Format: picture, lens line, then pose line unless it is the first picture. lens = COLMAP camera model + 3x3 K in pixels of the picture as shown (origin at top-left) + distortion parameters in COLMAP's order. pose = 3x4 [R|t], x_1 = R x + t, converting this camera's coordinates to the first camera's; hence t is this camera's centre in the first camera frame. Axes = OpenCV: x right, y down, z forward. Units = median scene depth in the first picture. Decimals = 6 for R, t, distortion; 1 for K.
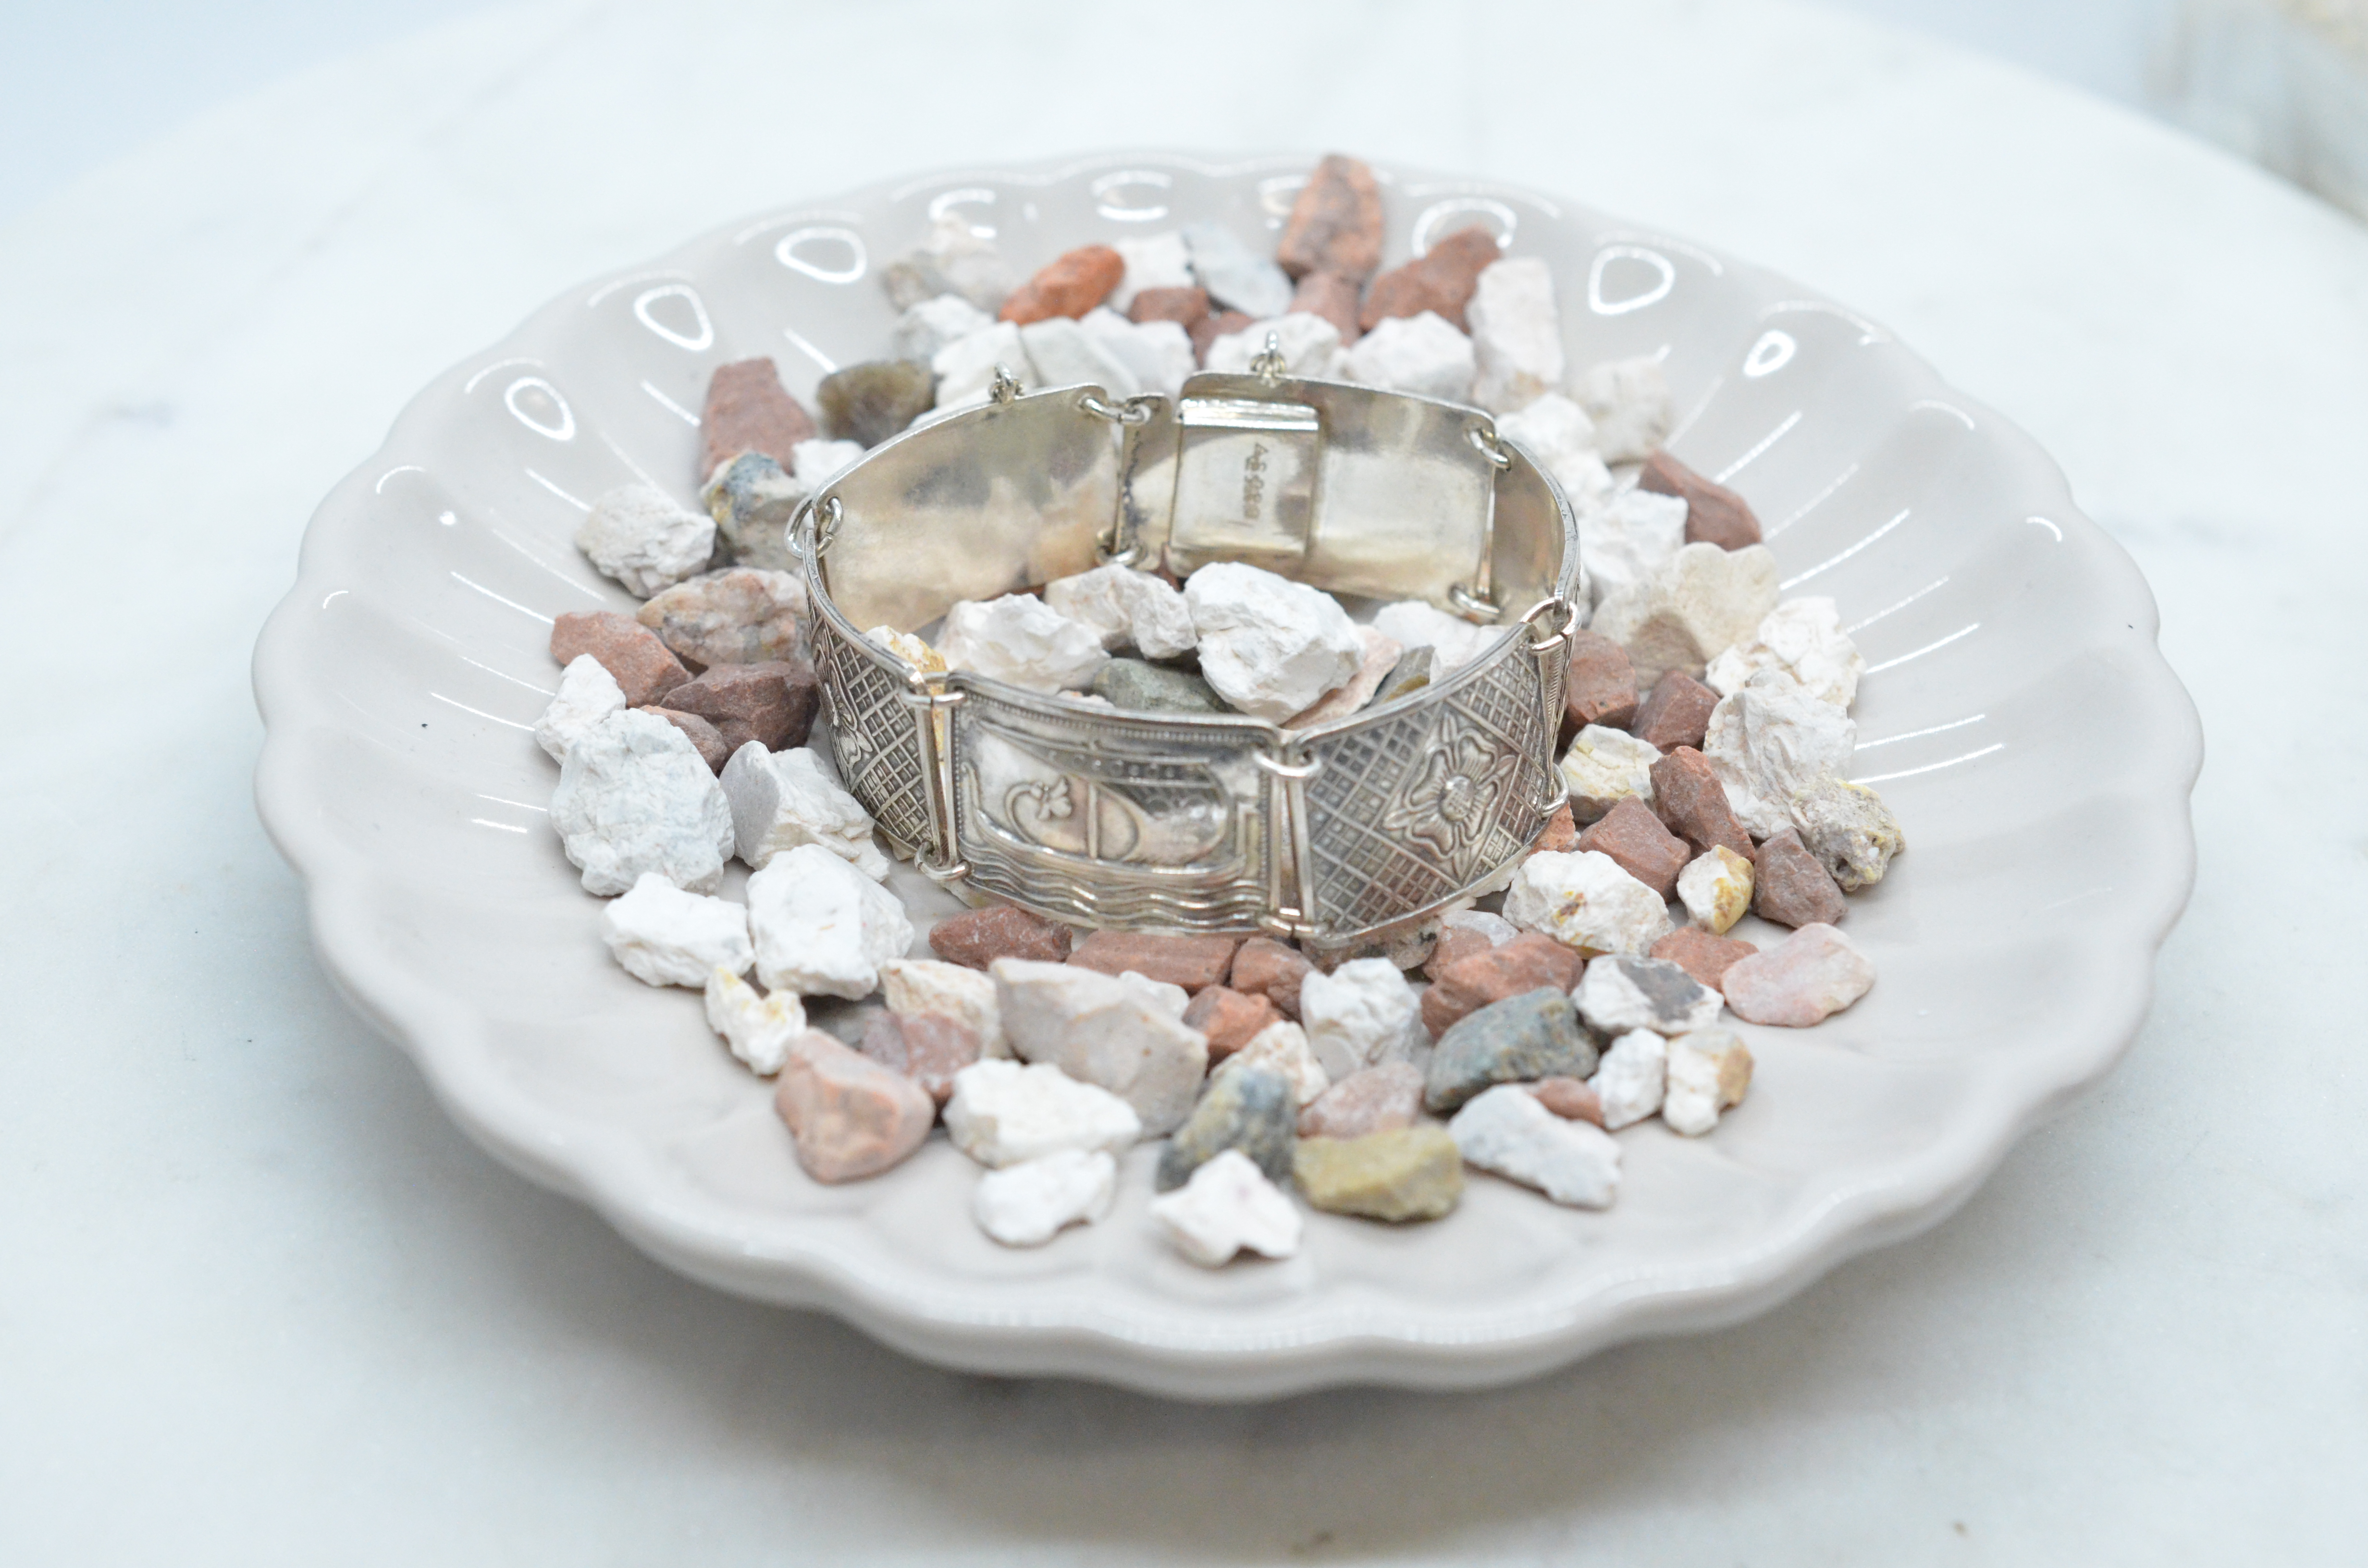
lens RADIAL K [[5533.0, 0, 1184.0], [0, 5533.0, 784.0], [0, 0, 1]] dist [0.047224, 0.176126]
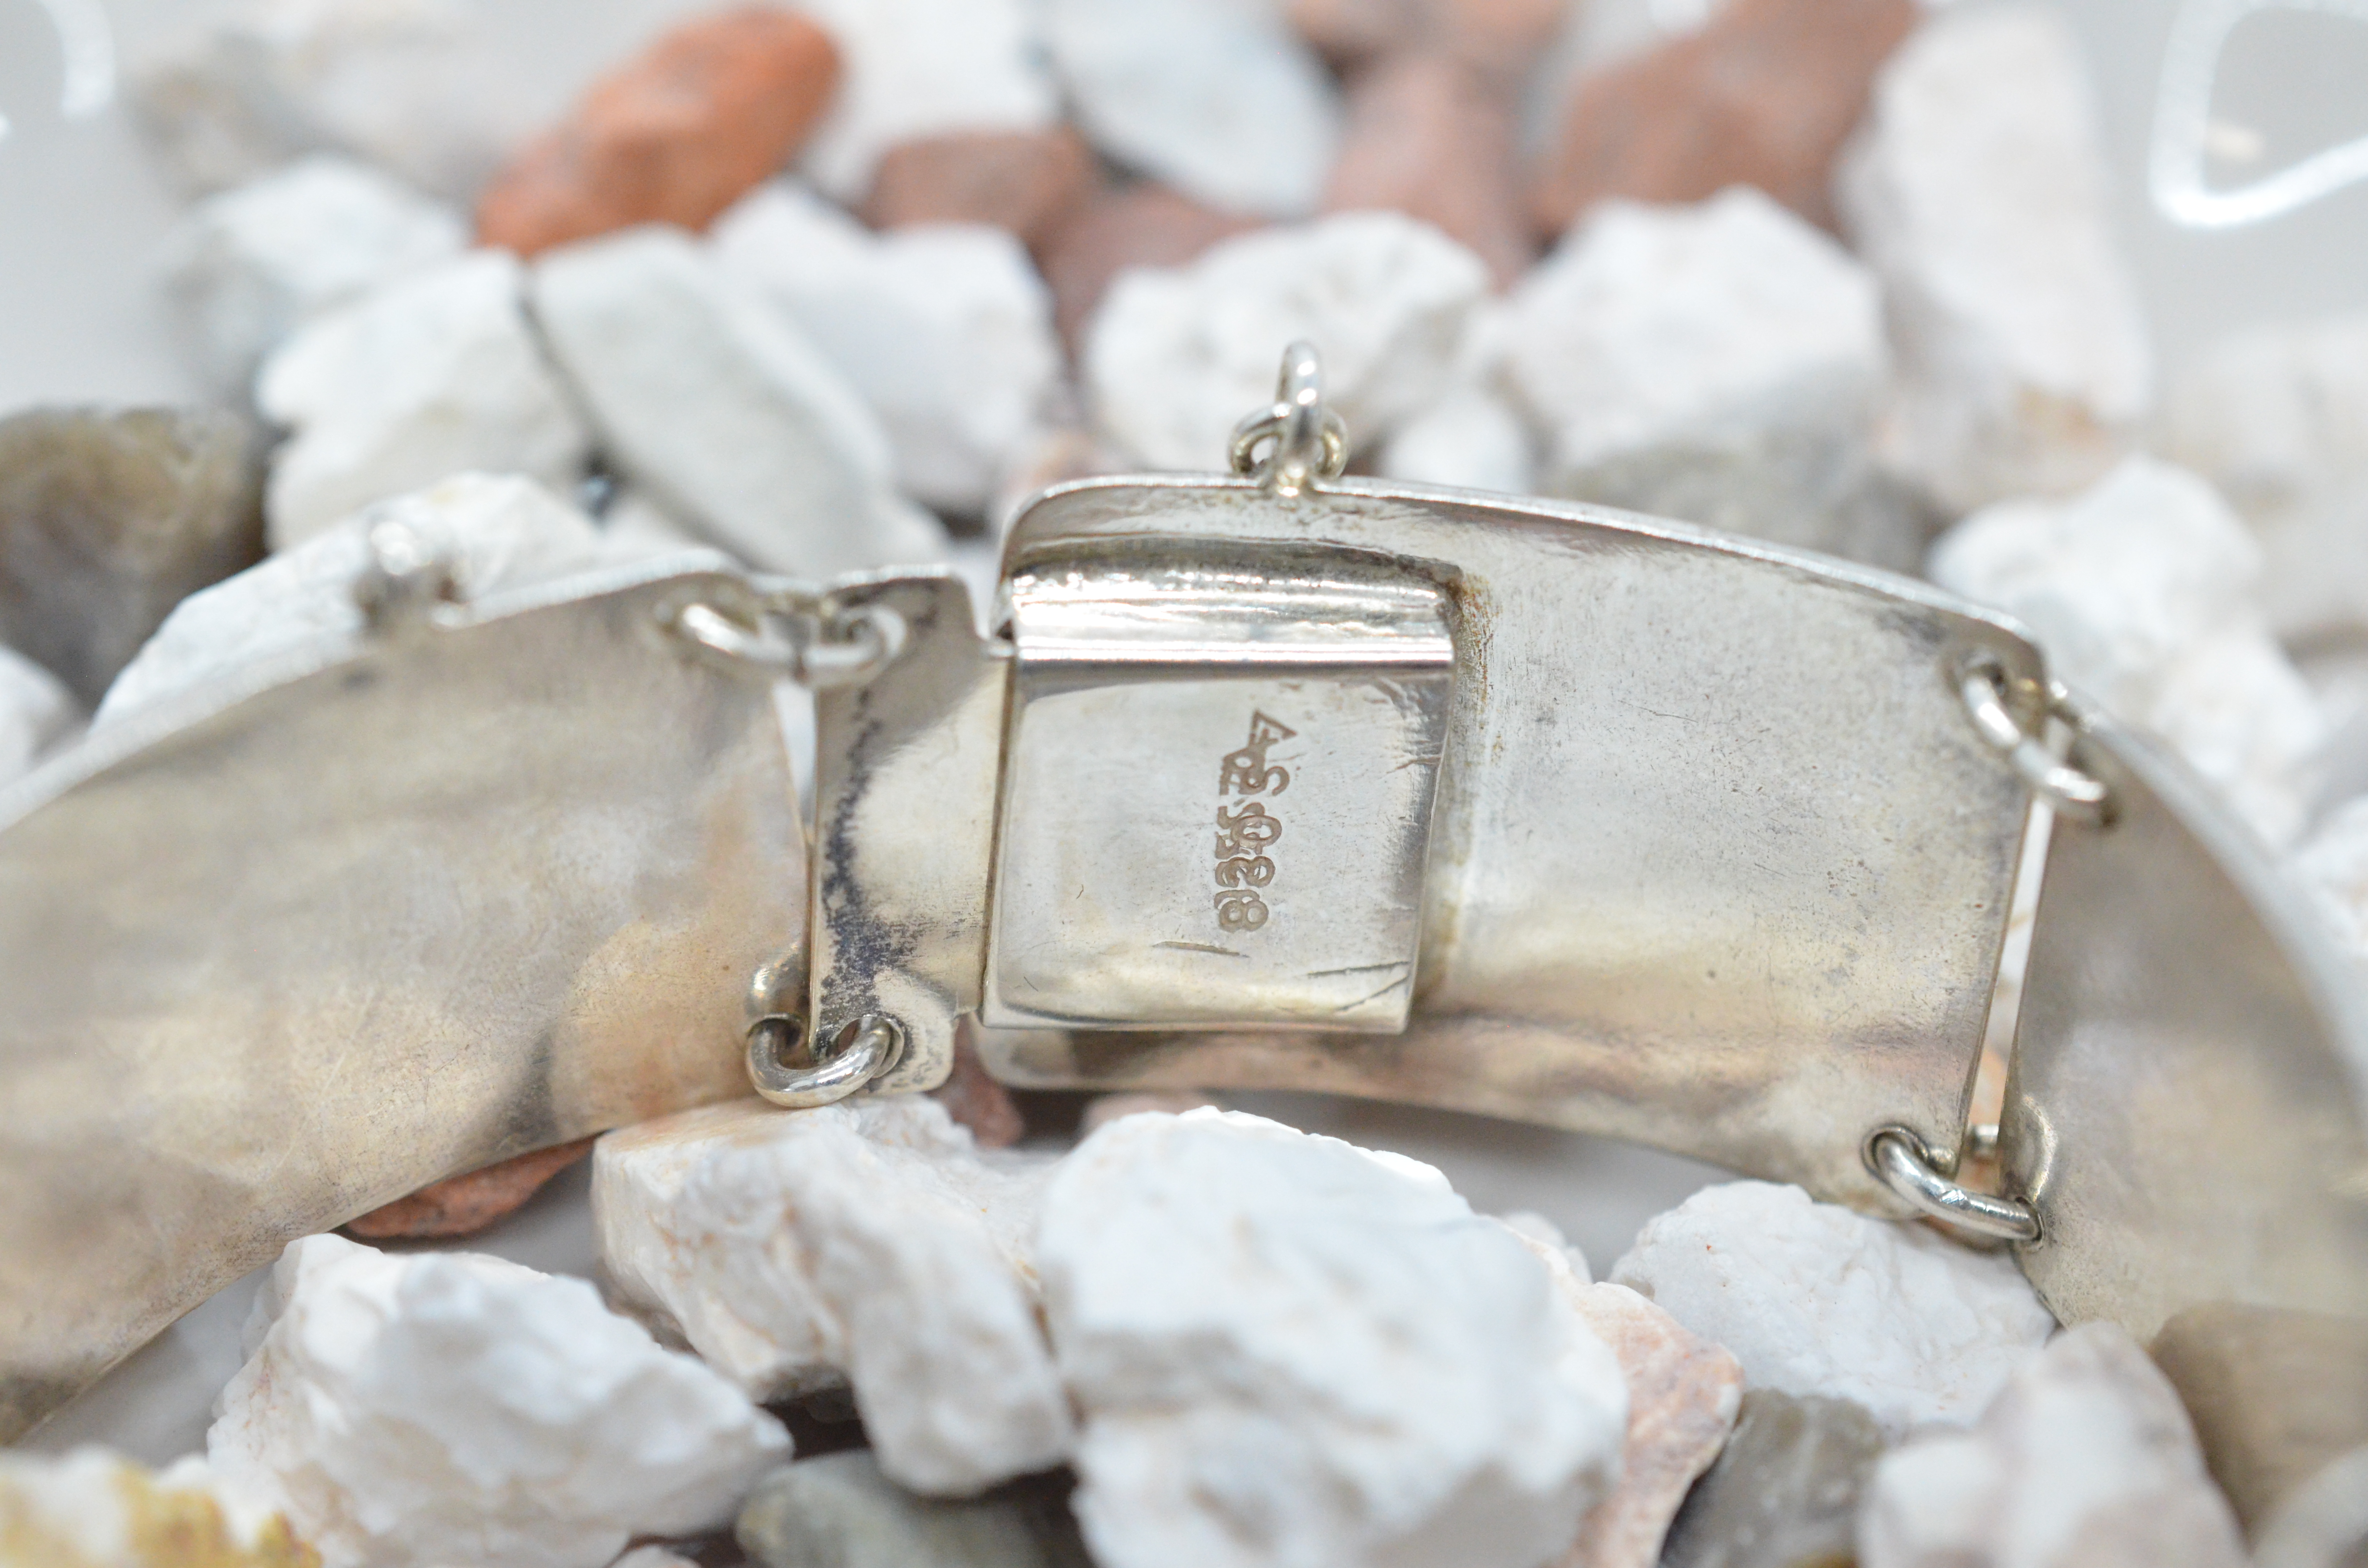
lens RADIAL K [[5533.0, 0, 1184.0], [0, 5533.0, 784.0], [0, 0, 1]] dist [0.047224, 0.176126]
pose [[0.999730, -0.015601, 0.017203, 0.003623], [0.013751, 0.994603, 0.102835, -0.086762], [-0.018715, -0.102571, 0.994550, 0.675060]]
